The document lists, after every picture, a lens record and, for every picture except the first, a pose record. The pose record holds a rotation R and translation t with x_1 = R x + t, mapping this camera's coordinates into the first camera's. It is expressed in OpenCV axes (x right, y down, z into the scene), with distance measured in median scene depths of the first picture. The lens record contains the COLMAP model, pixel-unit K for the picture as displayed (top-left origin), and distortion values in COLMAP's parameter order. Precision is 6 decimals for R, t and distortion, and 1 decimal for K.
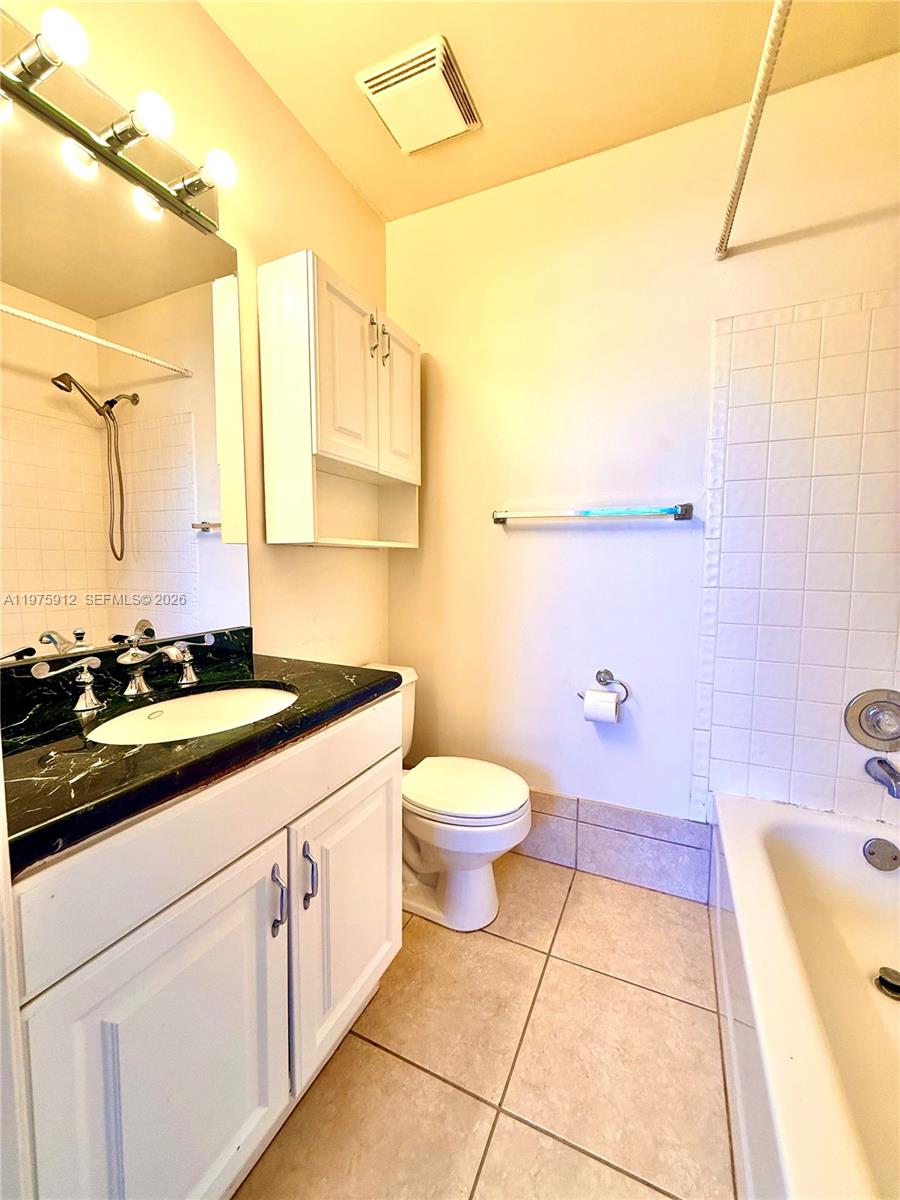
lens RADIAL K [[478.4, 0, 450.0], [0, 478.4, 600.0], [0, 0, 1]] dist [-0.001103, -0.000409]
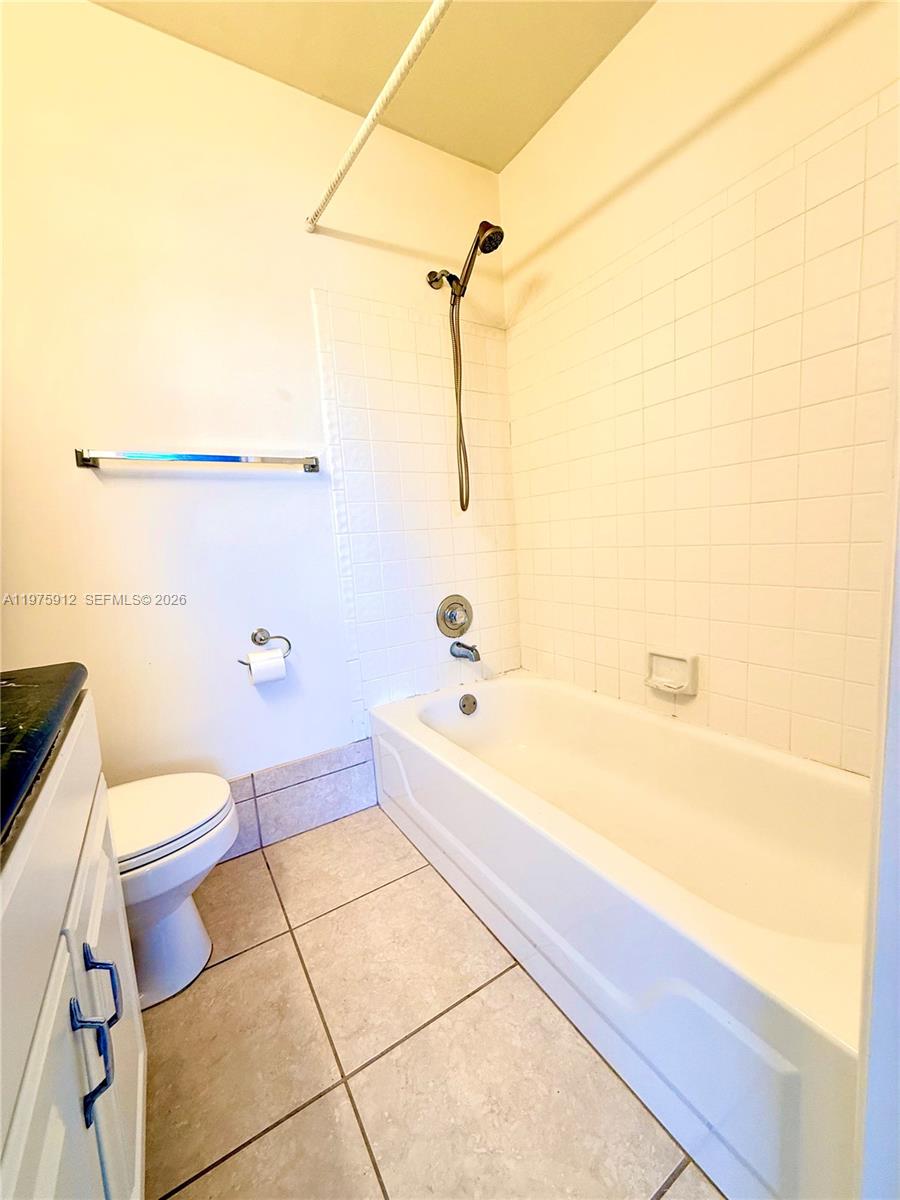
lens RADIAL K [[478.4, 0, 450.0], [0, 478.4, 600.0], [0, 0, 1]] dist [-0.001103, -0.000409]
pose [[0.543185, -0.148242, 0.826422, -0.291030], [0.135914, 0.986833, 0.087684, 0.067154], [-0.828539, 0.064693, 0.556181, 0.180200]]
